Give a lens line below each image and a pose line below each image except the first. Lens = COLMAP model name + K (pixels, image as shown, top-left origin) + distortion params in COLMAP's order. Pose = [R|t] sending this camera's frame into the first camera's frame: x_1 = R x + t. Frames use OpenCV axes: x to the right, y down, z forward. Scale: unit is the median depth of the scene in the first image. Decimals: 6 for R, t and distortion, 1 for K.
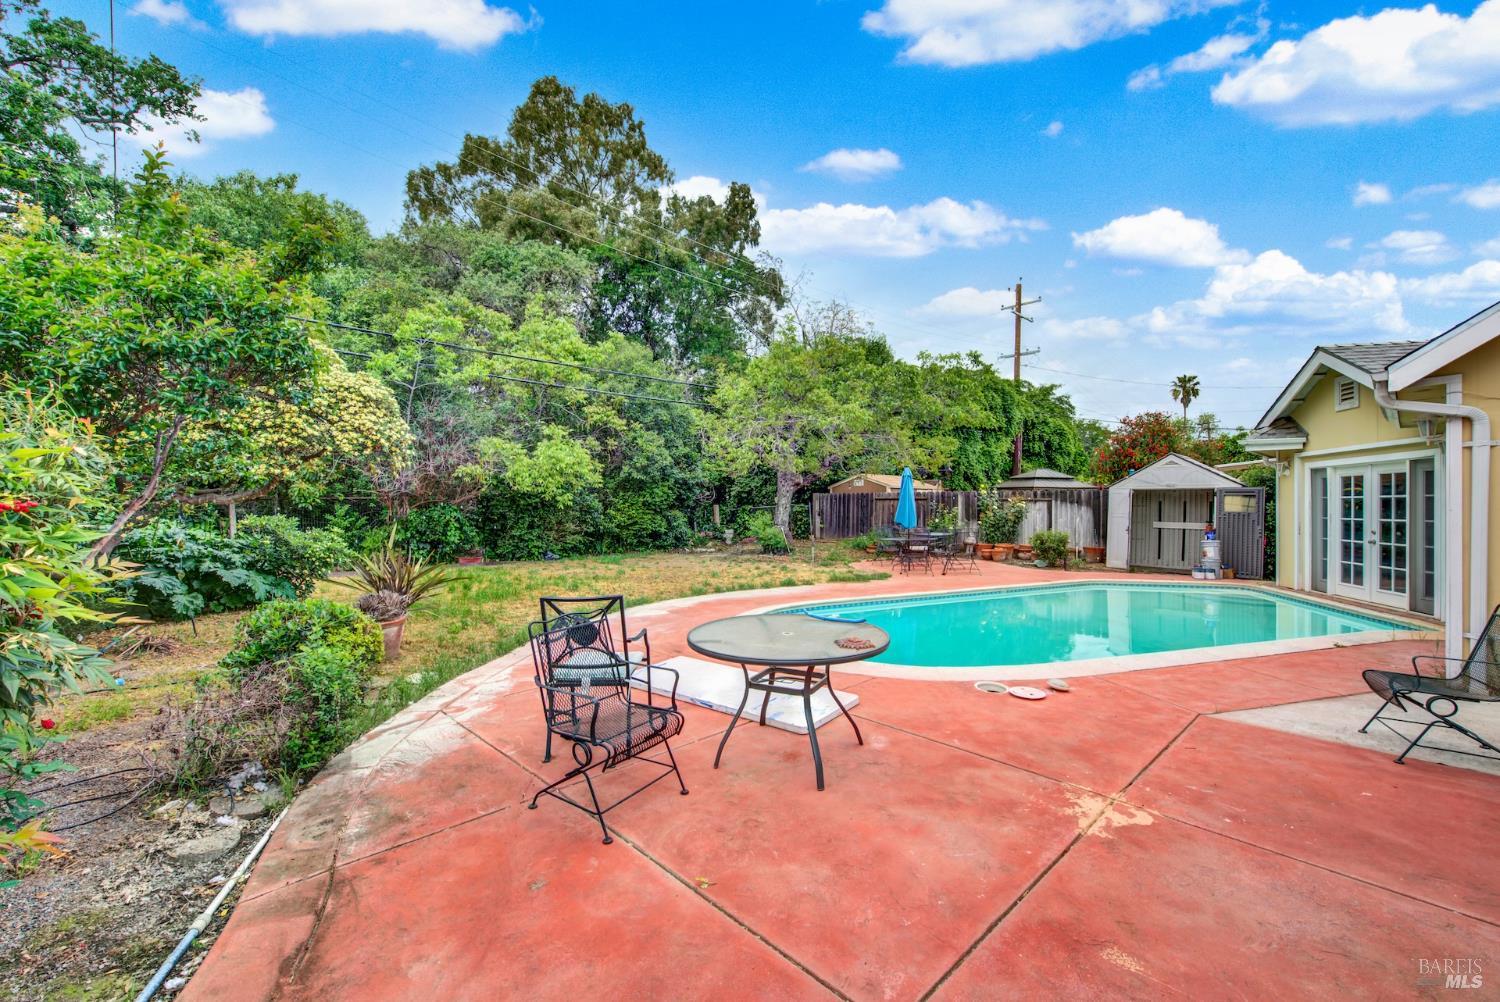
lens RADIAL K [[596.3, 0, 749.2], [0, 596.3, 504.8], [0, 0, 1]] dist [0.004570, -0.003385]
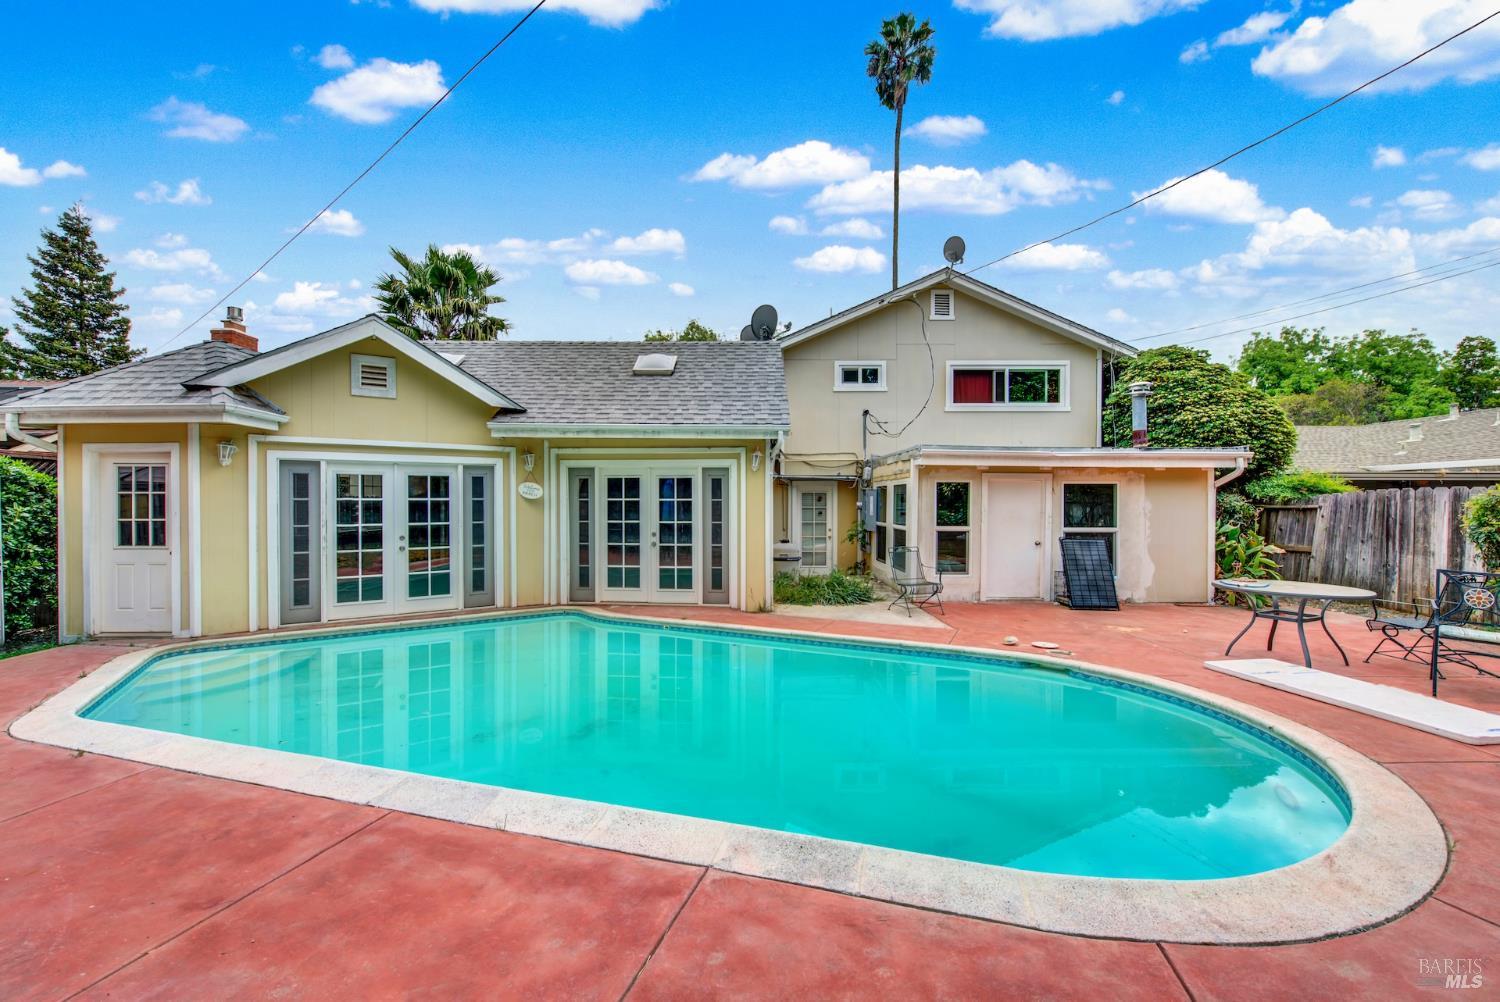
lens RADIAL K [[596.3, 0, 748.9], [0, 596.3, 506.6], [0, 0, 1]] dist [0.004570, -0.003385]
pose [[-0.741413, -0.003142, 0.671042, 0.013632], [0.002041, 0.999974, 0.006938, -0.003671], [-0.671046, 0.006513, -0.741387, 0.662361]]
